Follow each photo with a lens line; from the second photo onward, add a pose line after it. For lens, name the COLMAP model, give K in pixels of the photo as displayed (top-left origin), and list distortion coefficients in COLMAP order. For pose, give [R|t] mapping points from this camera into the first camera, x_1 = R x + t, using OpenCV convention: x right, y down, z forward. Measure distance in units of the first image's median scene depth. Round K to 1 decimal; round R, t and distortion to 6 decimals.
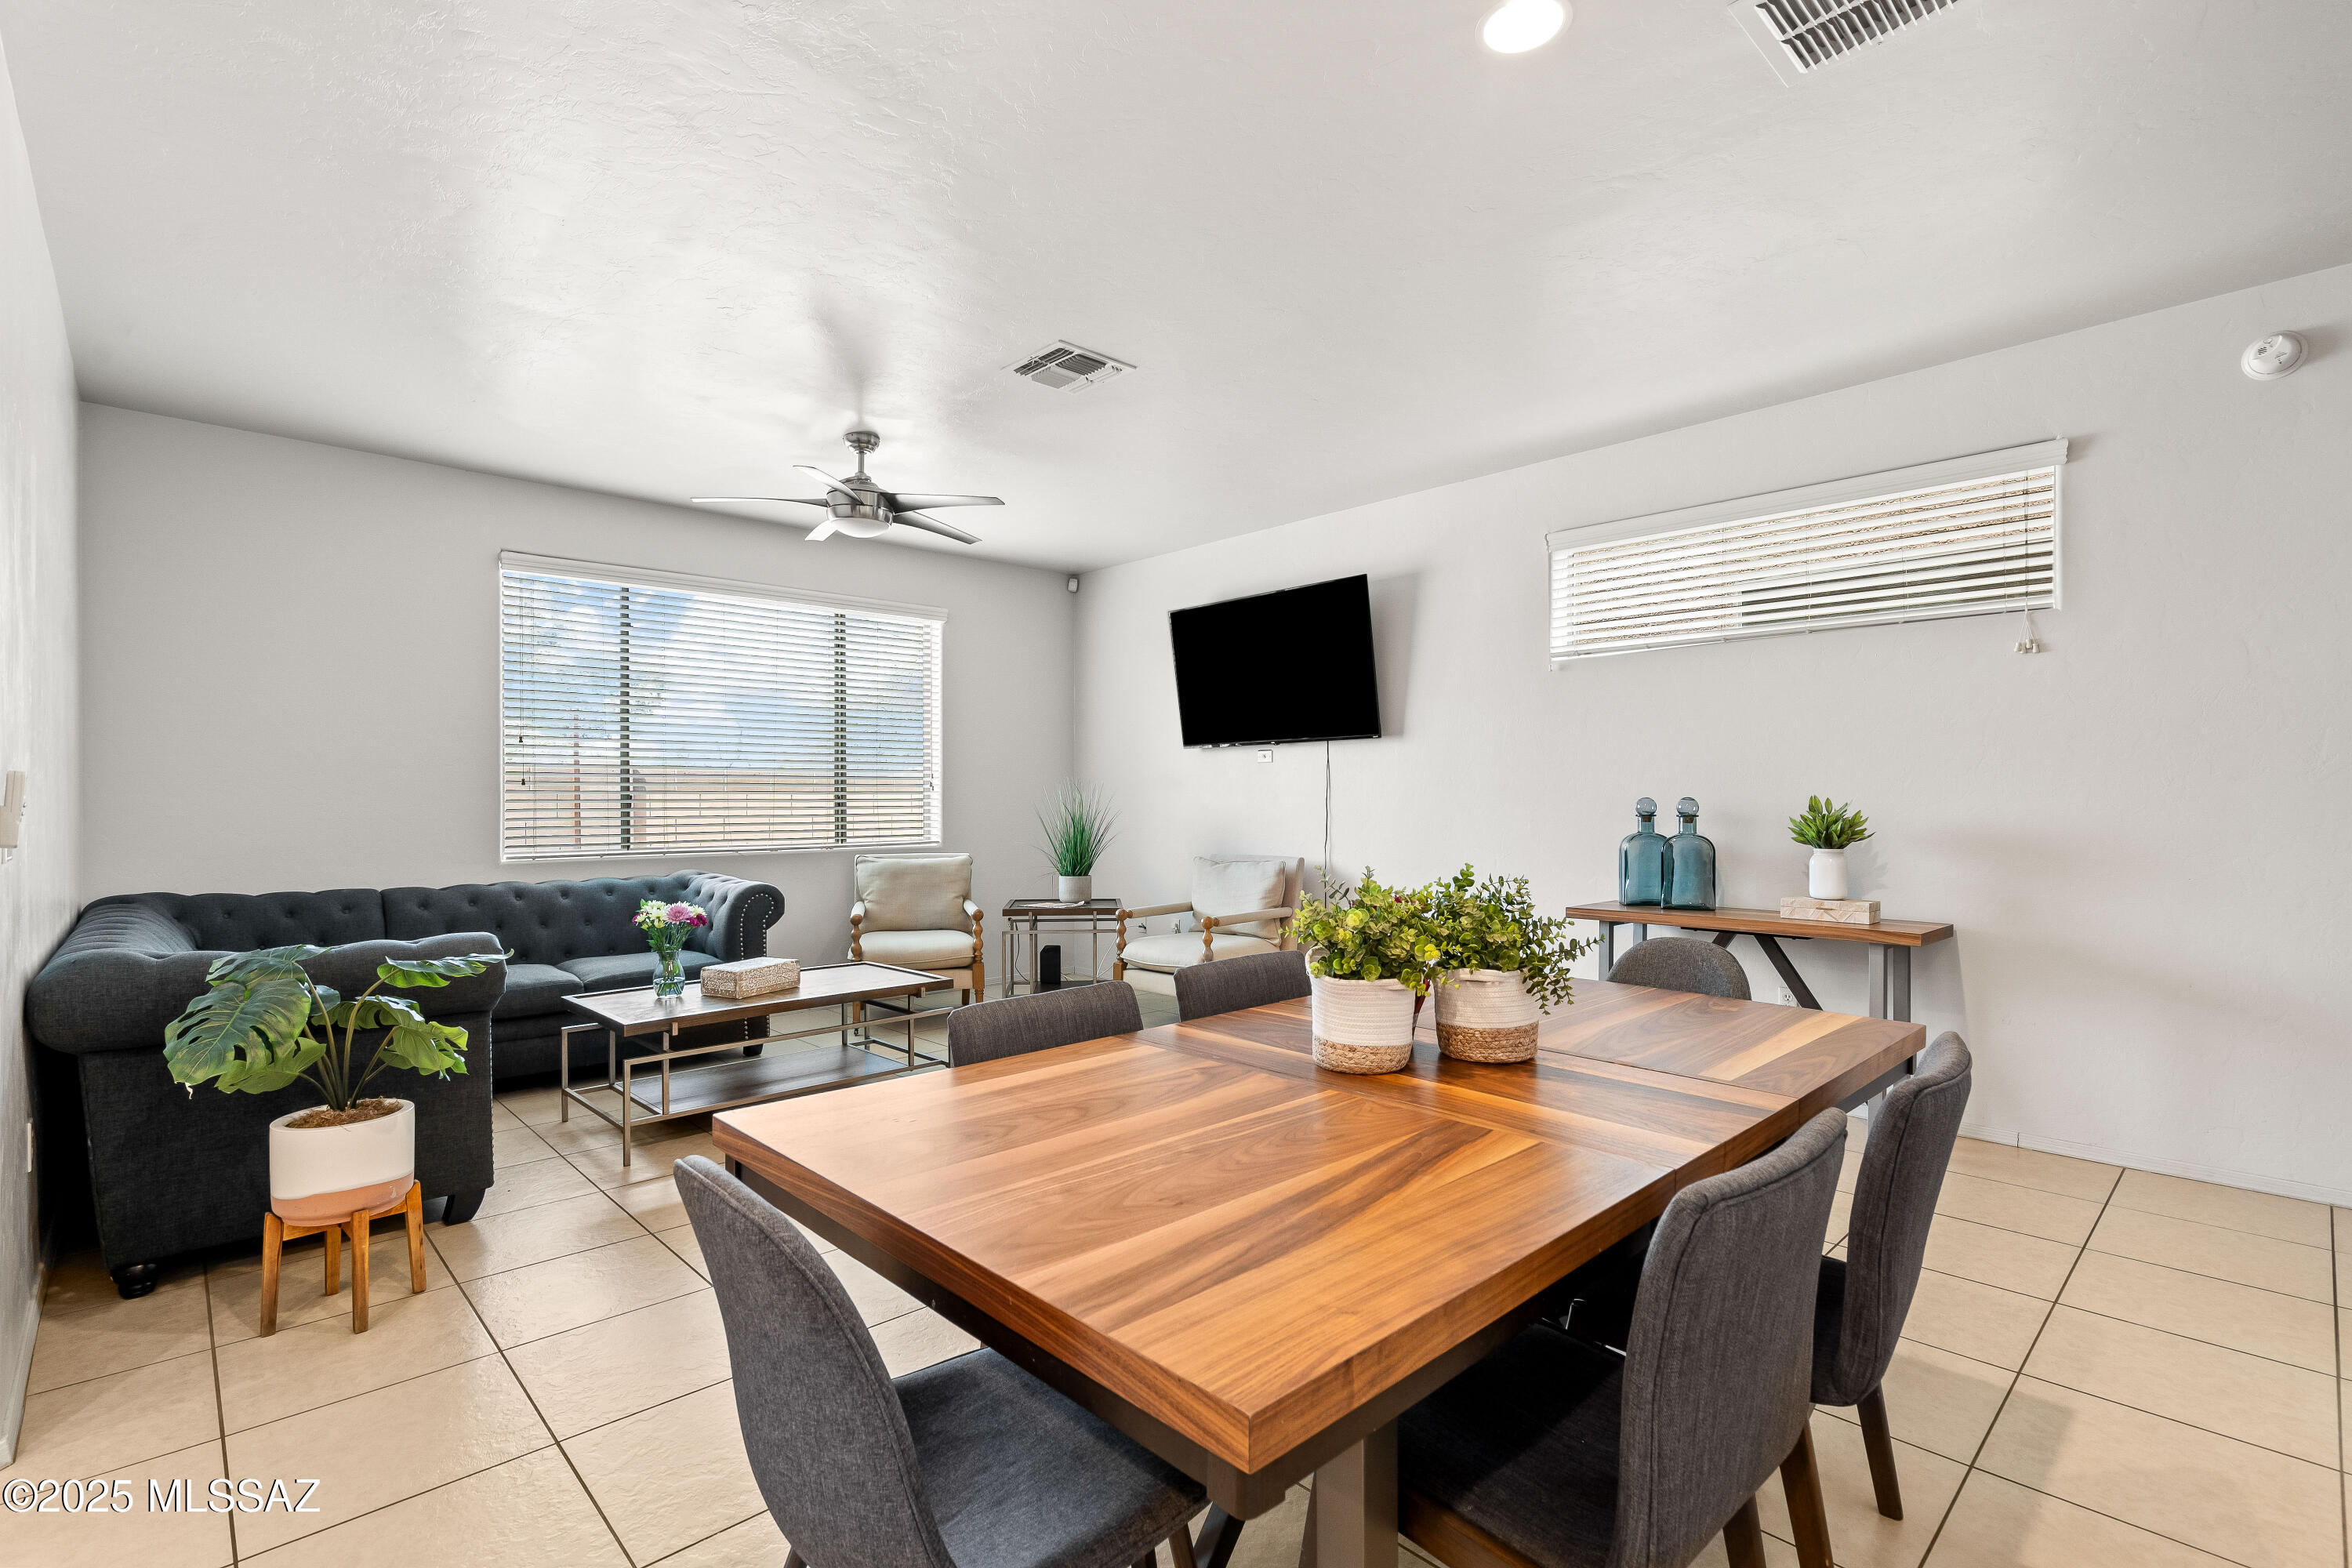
lens RADIAL K [[1081.0, 0, 1168.6], [0, 1081.0, 795.2], [0, 0, 1]] dist [-0.006095, 0.002578]
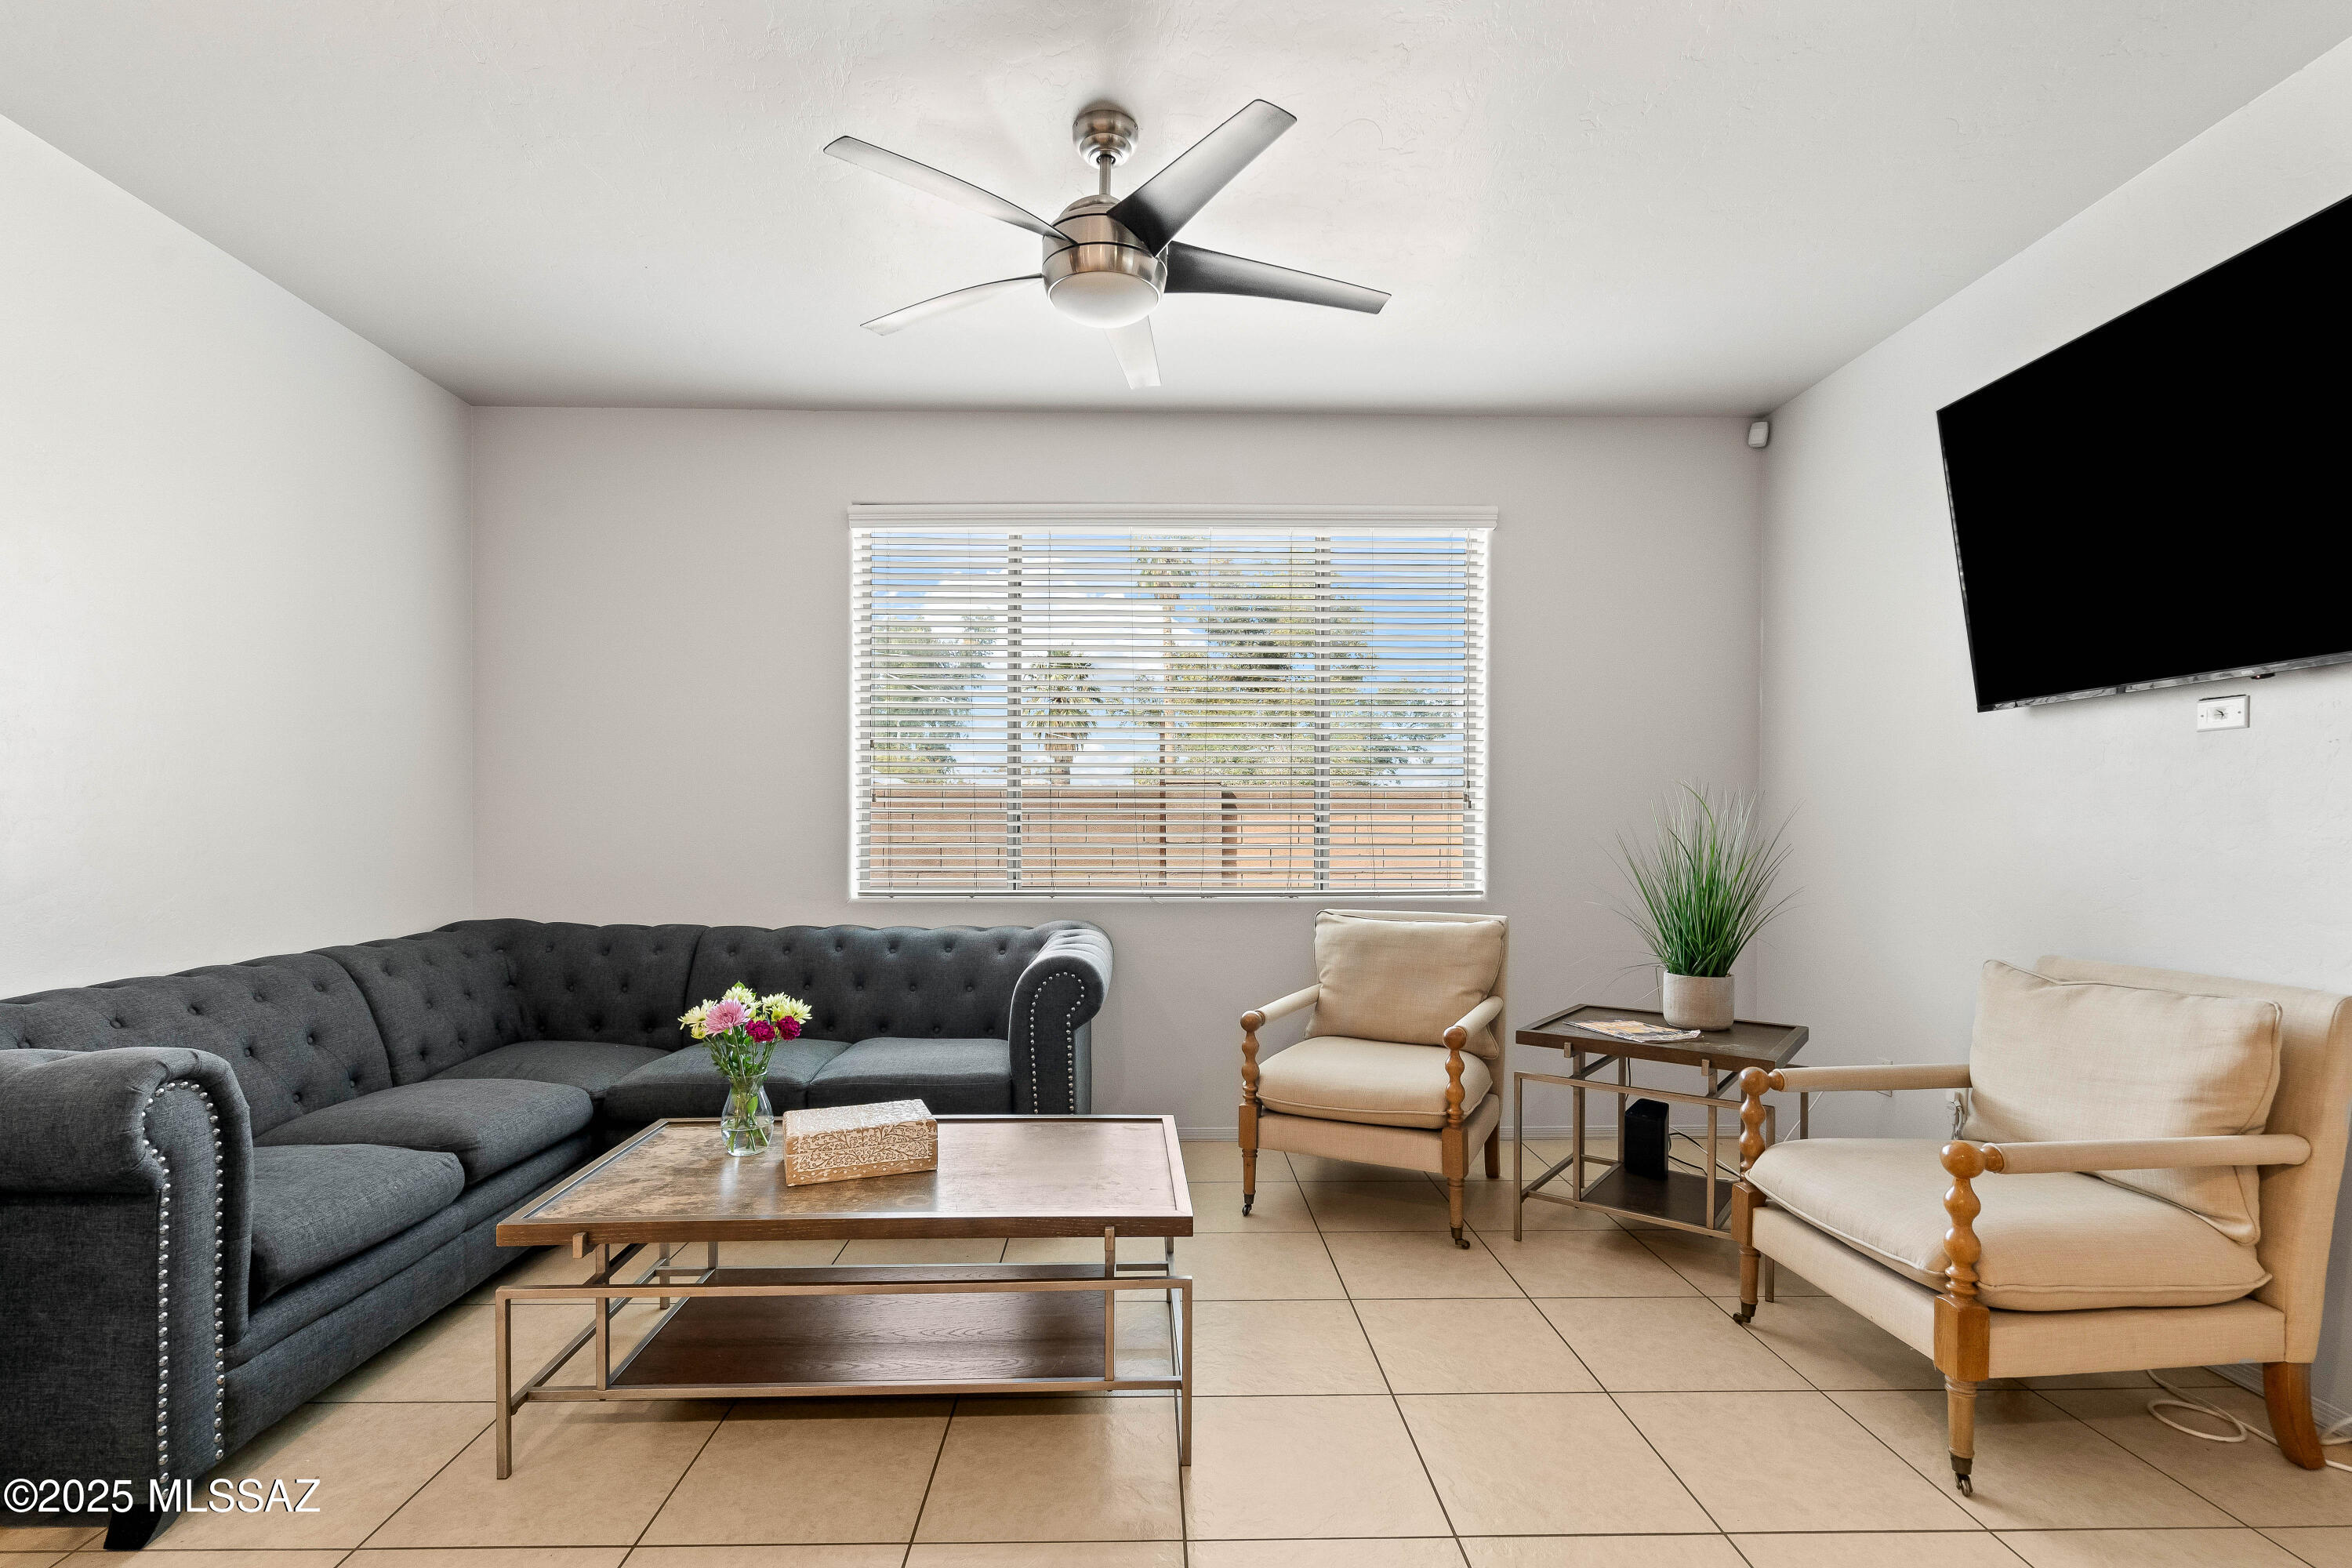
lens RADIAL K [[1081.0, 0, 1154.7], [0, 1081.0, 833.0], [0, 0, 1]] dist [-0.006095, 0.002578]
pose [[0.738239, 0.010201, -0.674463, 0.093565], [-0.001633, 0.999910, 0.013336, 0.002667], [0.674538, -0.008744, 0.738189, 0.638983]]
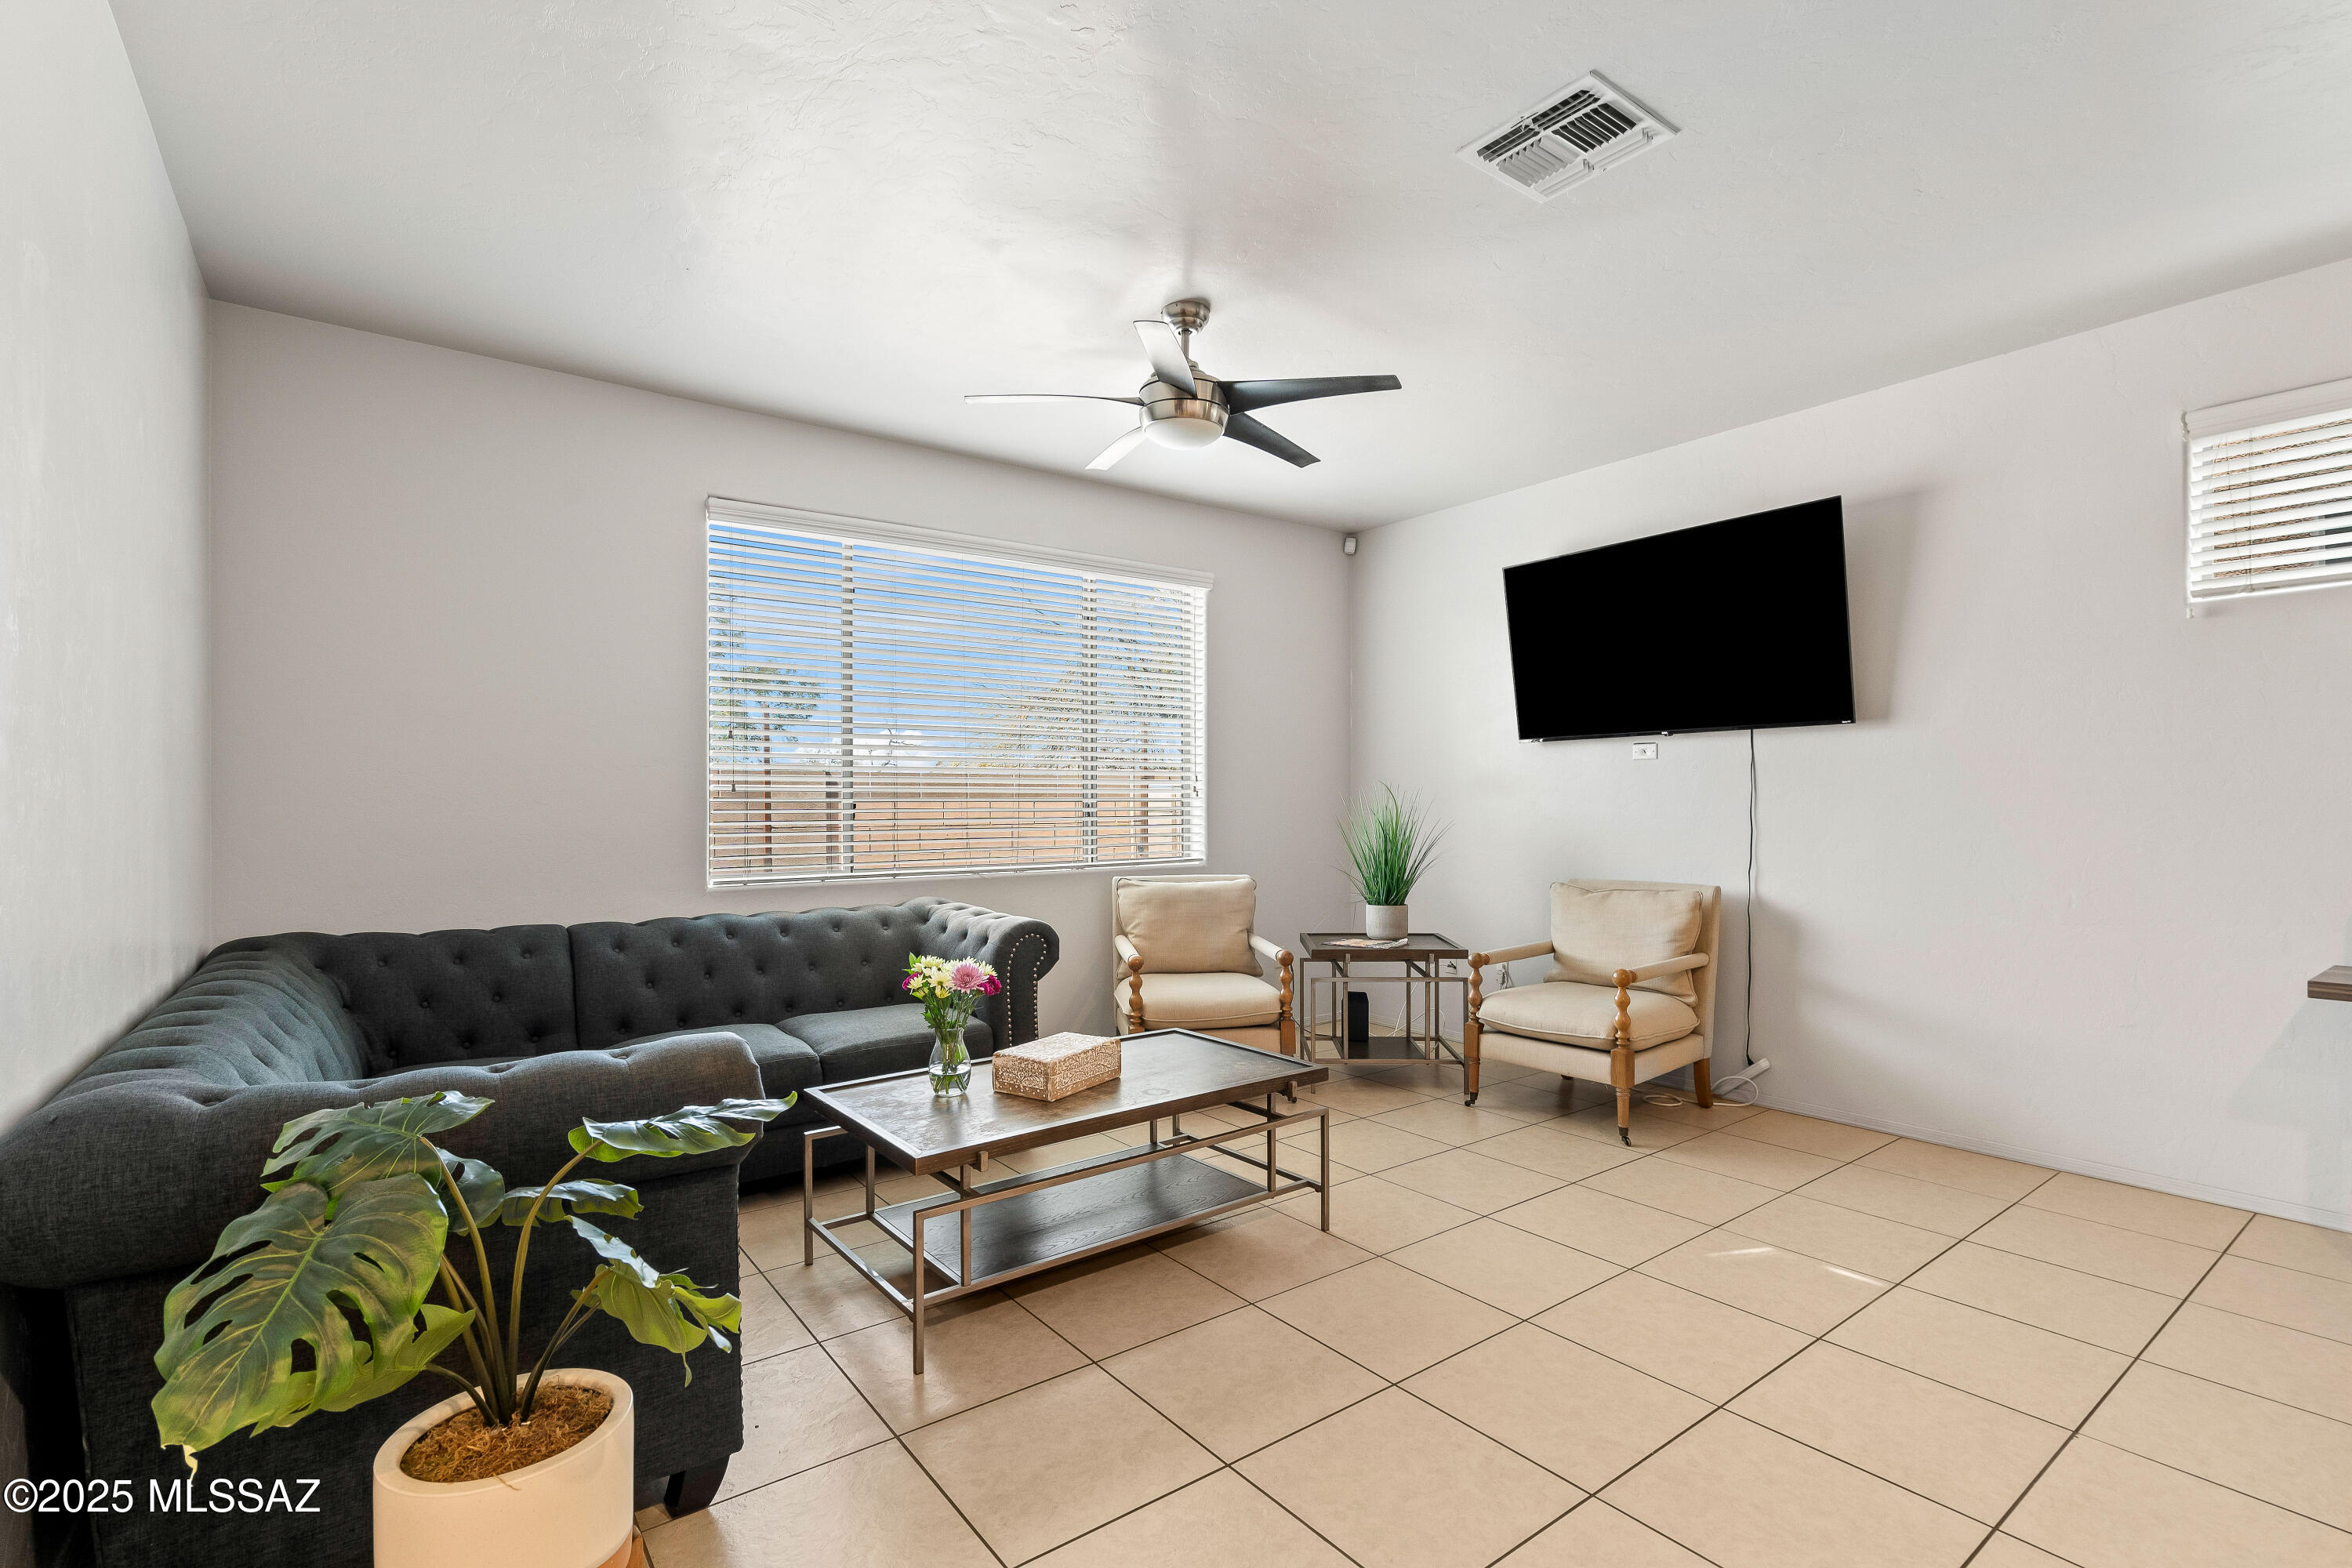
lens RADIAL K [[1081.0, 0, 1173.9], [0, 1081.0, 795.7], [0, 0, 1]] dist [-0.006095, 0.002578]
pose [[0.993243, -0.001800, -0.116040, -0.210326], [0.001510, 0.999996, -0.002587, -0.004224], [0.116044, 0.002395, 0.993241, 0.283623]]
